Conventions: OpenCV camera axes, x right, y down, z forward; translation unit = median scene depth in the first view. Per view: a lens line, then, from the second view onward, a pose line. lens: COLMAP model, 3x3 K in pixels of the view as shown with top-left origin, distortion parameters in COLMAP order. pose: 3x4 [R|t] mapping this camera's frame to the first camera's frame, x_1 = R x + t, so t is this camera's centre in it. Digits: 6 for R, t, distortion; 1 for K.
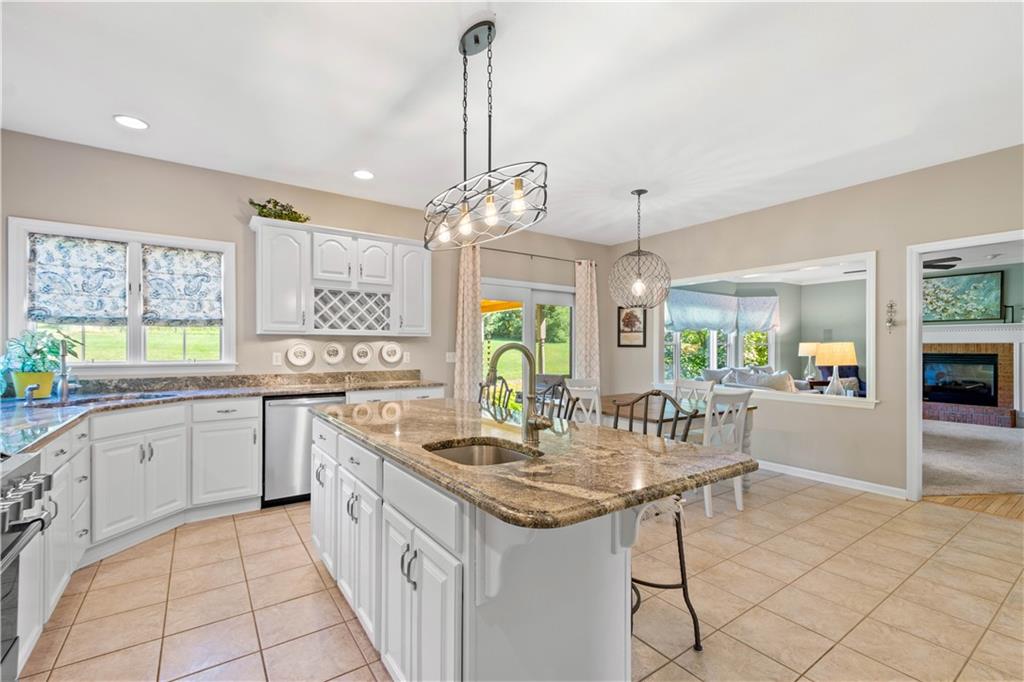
lens RADIAL K [[449.9, 0, 507.3], [0, 449.9, 346.9], [0, 0, 1]] dist [0.003567, -0.000777]
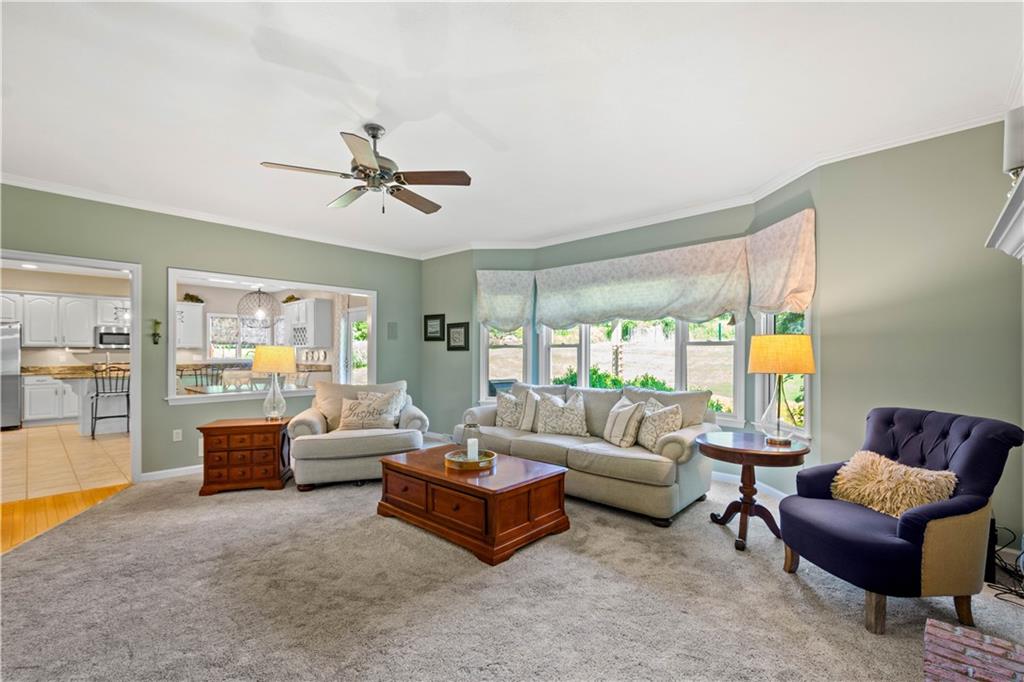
lens RADIAL K [[449.9, 0, 513.8], [0, 449.9, 351.9], [0, 0, 1]] dist [0.003567, -0.000777]
pose [[0.214611, -0.003869, -0.976692, 1.144905], [0.004165, 0.999987, -0.003046, 0.003920], [0.976691, -0.003414, 0.214624, 0.869337]]
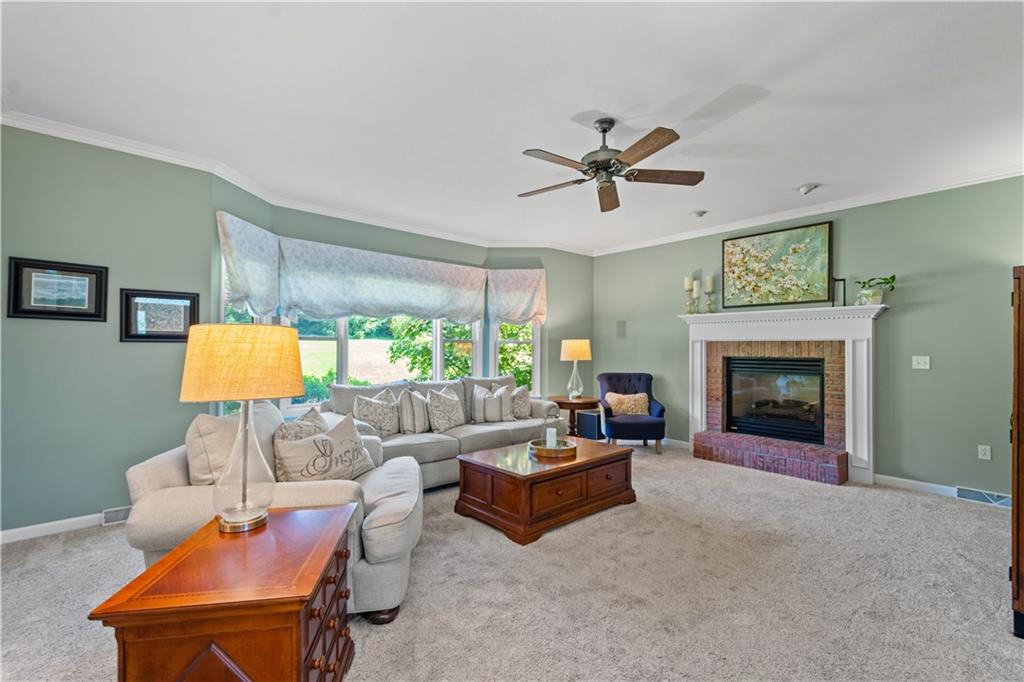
lens RADIAL K [[449.9, 0, 508.6], [0, 449.9, 343.9], [0, 0, 1]] dist [0.003567, -0.000777]
pose [[0.993251, 0.004989, 0.115874, 0.599507], [-0.003873, 0.999944, -0.009856, 0.004073], [-0.115916, 0.009341, 0.993215, 0.450970]]
